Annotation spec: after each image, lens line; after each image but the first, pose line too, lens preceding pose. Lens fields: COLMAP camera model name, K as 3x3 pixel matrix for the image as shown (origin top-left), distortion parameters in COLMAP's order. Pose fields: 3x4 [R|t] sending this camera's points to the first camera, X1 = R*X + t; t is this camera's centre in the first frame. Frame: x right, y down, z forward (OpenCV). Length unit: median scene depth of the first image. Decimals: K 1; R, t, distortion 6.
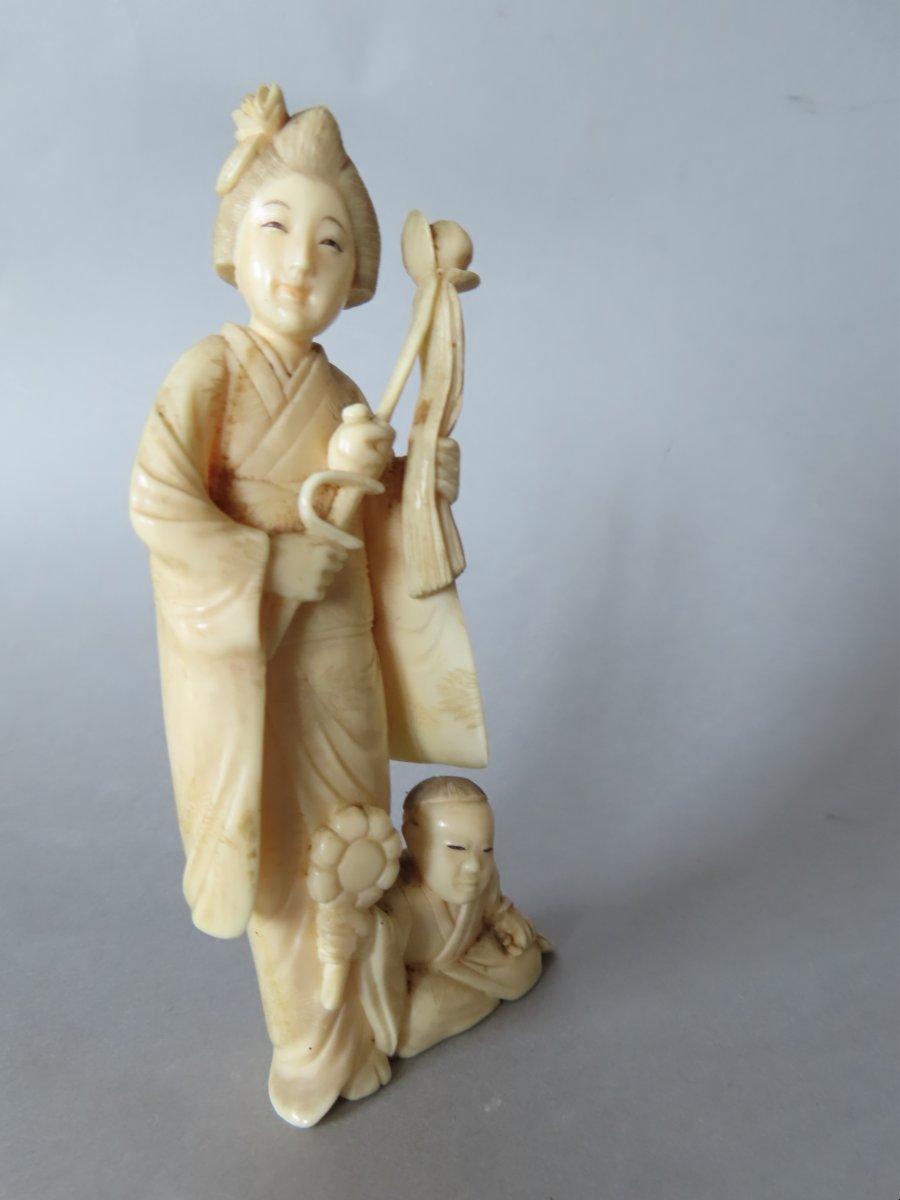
lens RADIAL K [[876.7, 0, 445.0], [0, 876.7, 605.5], [0, 0, 1]] dist [0.000855, -0.014187]
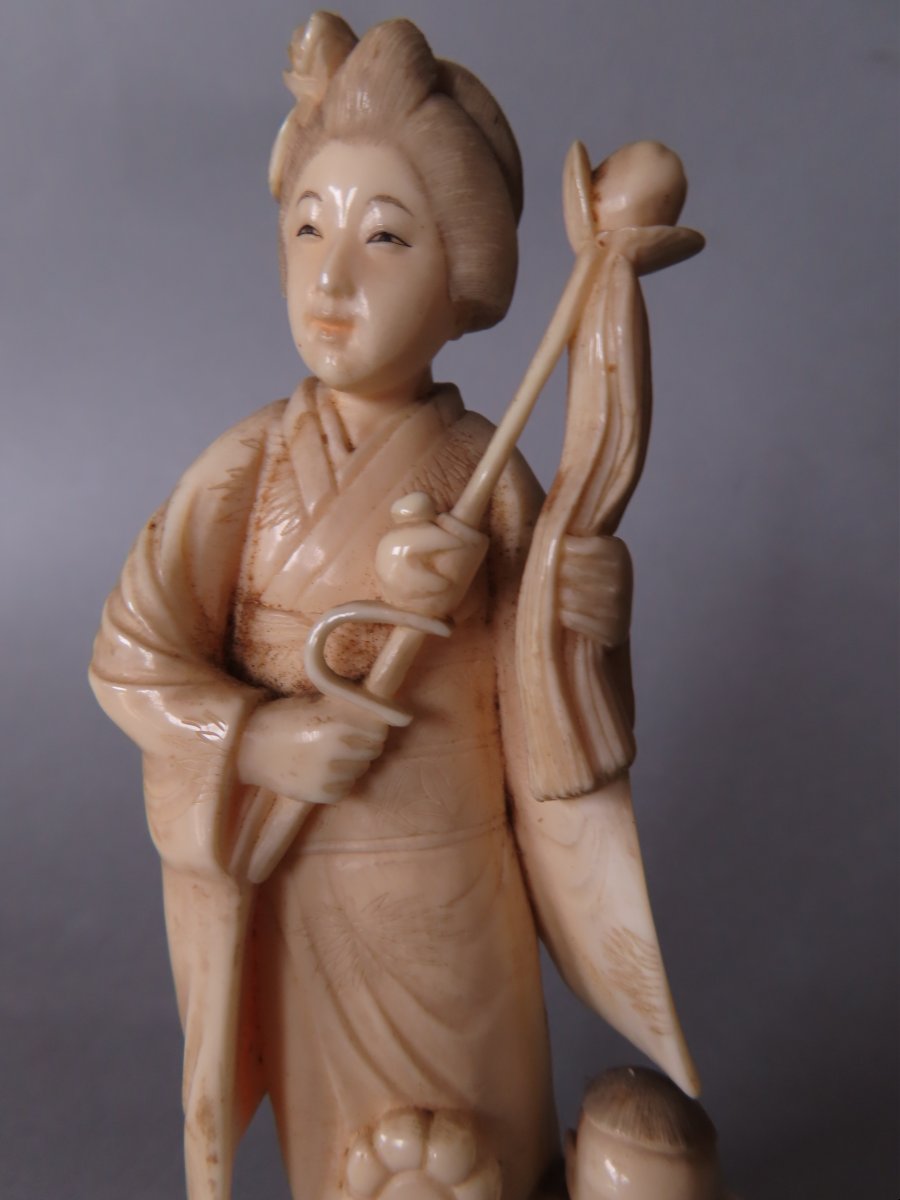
lens RADIAL K [[876.7, 0, 446.6], [0, 876.7, 605.1], [0, 0, 1]] dist [0.000855, -0.014187]
pose [[0.762859, 0.058541, -0.643910, 0.295419], [-0.047531, 0.998276, 0.034446, -0.160639], [0.644816, 0.004328, 0.764326, 0.505779]]
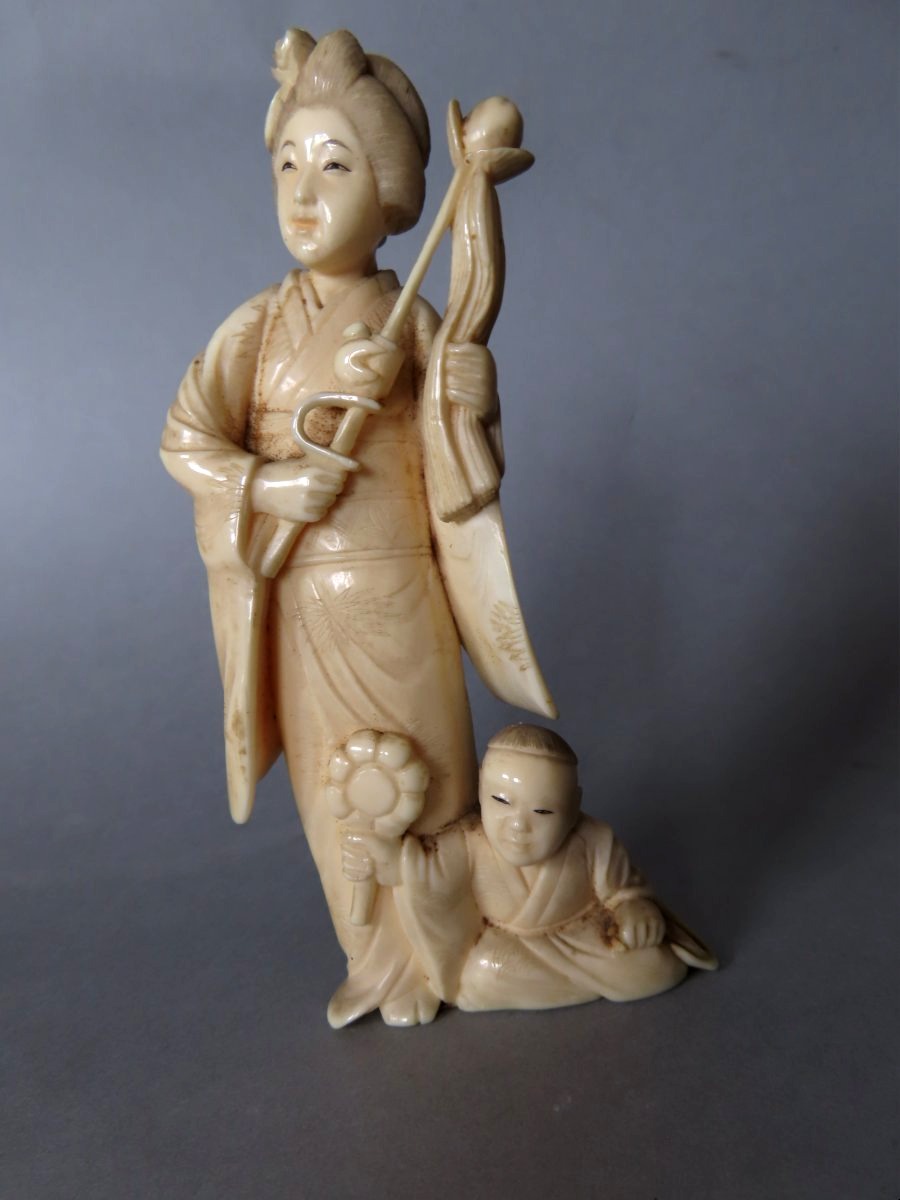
lens RADIAL K [[876.7, 0, 439.6], [0, 876.7, 607.2], [0, 0, 1]] dist [0.000855, -0.014187]
pose [[0.725747, 0.037453, -0.686942, 0.612497], [-0.020898, 0.999256, 0.032403, 0.052828], [0.687645, -0.009161, 0.725990, 0.319081]]
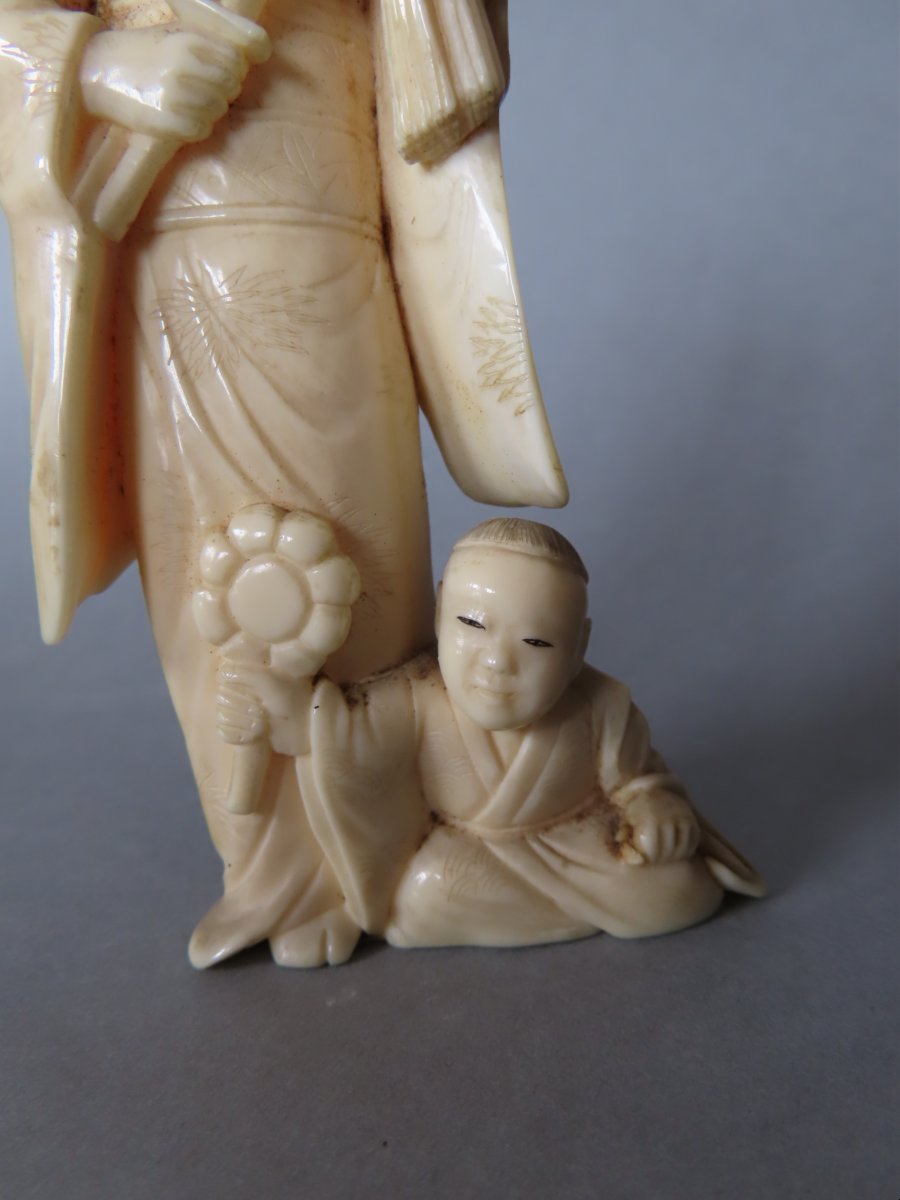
lens RADIAL K [[876.7, 0, 450.9], [0, 876.7, 610.4], [0, 0, 1]] dist [0.000855, -0.014187]
pose [[0.771154, 0.116676, -0.625866, 0.380551], [-0.079365, 0.993013, 0.087332, 0.231586], [0.631682, -0.017675, 0.775026, 0.577356]]
